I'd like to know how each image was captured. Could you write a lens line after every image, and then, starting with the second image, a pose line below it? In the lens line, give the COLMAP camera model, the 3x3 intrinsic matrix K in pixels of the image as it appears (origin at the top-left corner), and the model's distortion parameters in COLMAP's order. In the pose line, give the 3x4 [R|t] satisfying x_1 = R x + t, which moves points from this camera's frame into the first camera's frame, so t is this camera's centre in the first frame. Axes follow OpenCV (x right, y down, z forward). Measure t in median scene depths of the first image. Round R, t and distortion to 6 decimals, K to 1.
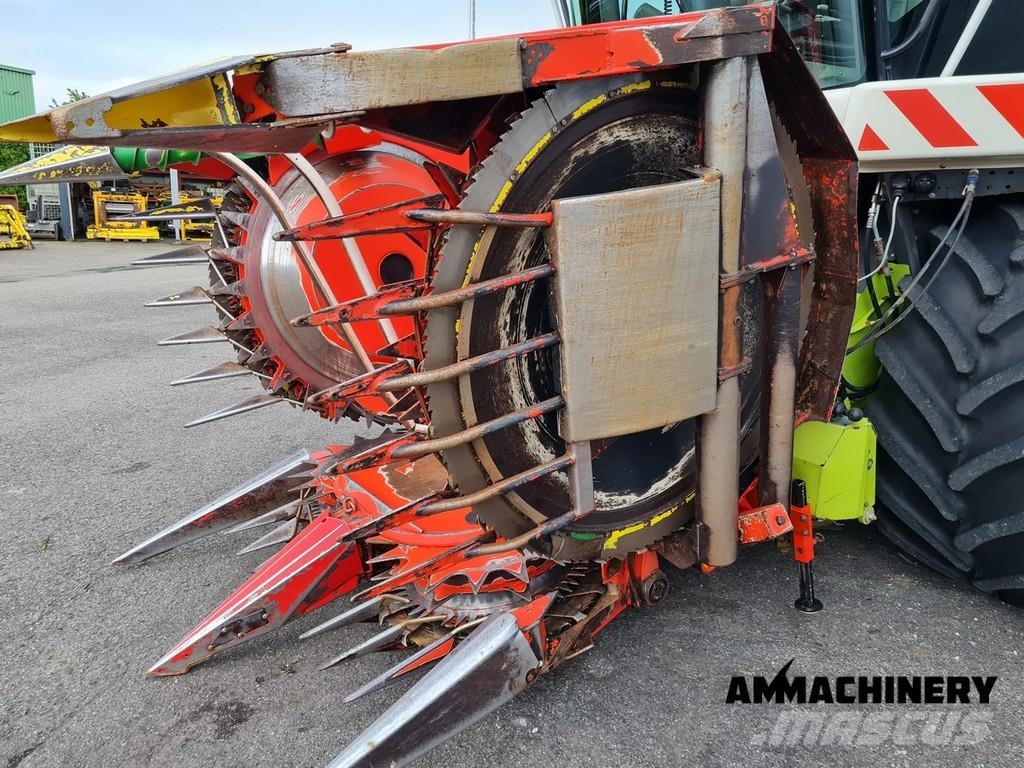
lens RADIAL K [[780.9, 0, 511.2], [0, 780.9, 388.6], [0, 0, 1]] dist [0.034119, -0.000112]
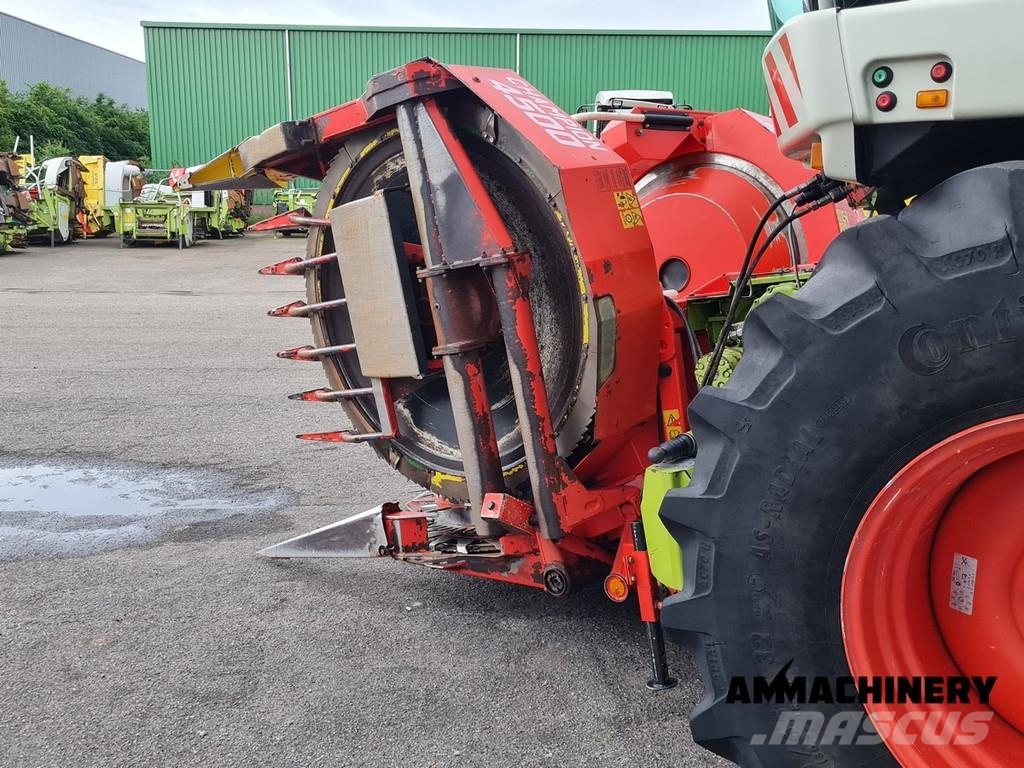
lens RADIAL K [[981.0, 0, 510.7], [0, 981.0, 383.2], [0, 0, 1]] dist [0.036786, 0.000000]
pose [[0.294594, 0.159466, -0.942223, 1.432877], [-0.217349, 0.971319, 0.096434, -0.116037], [0.930577, 0.176382, 0.320805, 0.515795]]
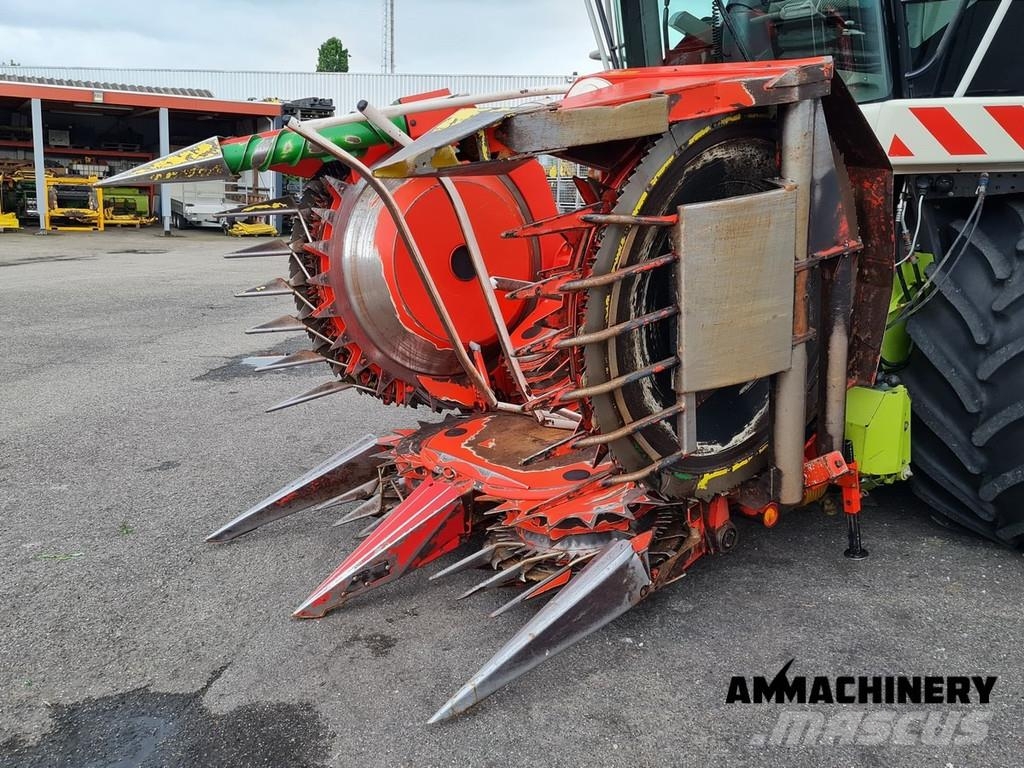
lens RADIAL K [[981.0, 0, 509.0], [0, 981.0, 379.2], [0, 0, 1]] dist [0.036786, 0.000000]
pose [[0.997682, -0.013574, 0.066682, -0.239752], [0.015844, 0.999308, -0.033639, 0.073405], [-0.066180, 0.034618, 0.997207, -0.442408]]
